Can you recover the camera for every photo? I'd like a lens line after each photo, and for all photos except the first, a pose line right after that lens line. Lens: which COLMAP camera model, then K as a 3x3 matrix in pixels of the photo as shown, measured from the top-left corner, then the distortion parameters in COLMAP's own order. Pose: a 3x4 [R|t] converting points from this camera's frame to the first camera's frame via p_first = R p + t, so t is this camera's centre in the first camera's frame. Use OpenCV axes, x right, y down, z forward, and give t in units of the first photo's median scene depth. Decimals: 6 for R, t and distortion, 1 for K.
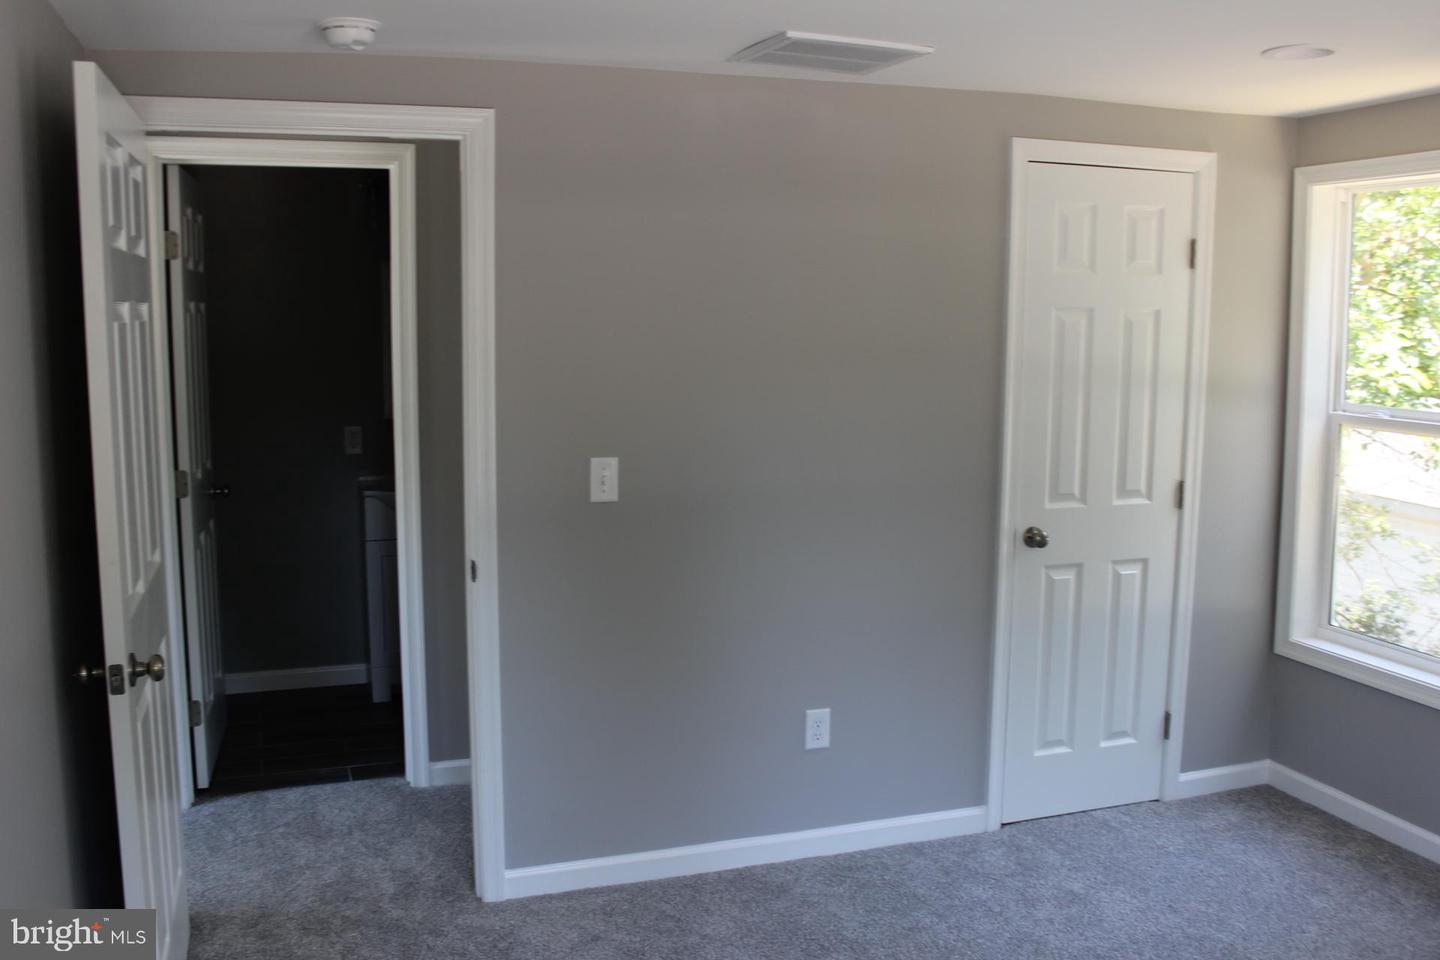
lens RADIAL K [[1315.0, 0, 696.4], [0, 1315.0, 479.7], [0, 0, 1]] dist [-0.120035, 0.087220]
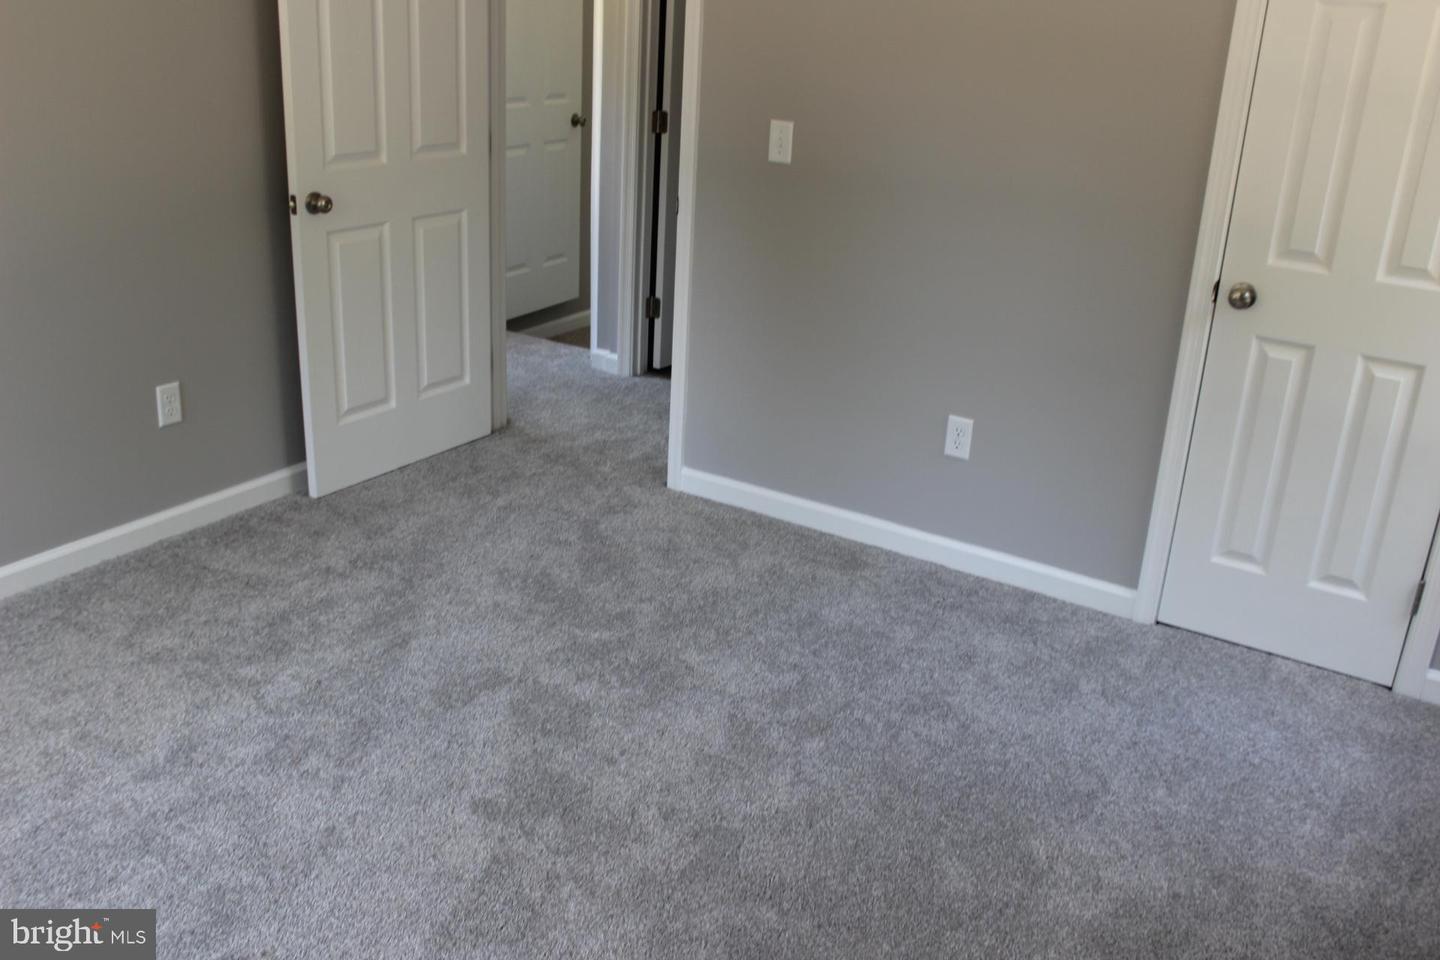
lens RADIAL K [[1315.0, 0, 720.6], [0, 1315.0, 479.9], [0, 0, 1]] dist [-0.120035, 0.087220]
pose [[0.615482, 0.300385, -0.728663, 0.737015], [-0.147875, 0.952116, 0.267595, -0.014632], [0.774154, -0.056949, 0.630430, 0.260585]]
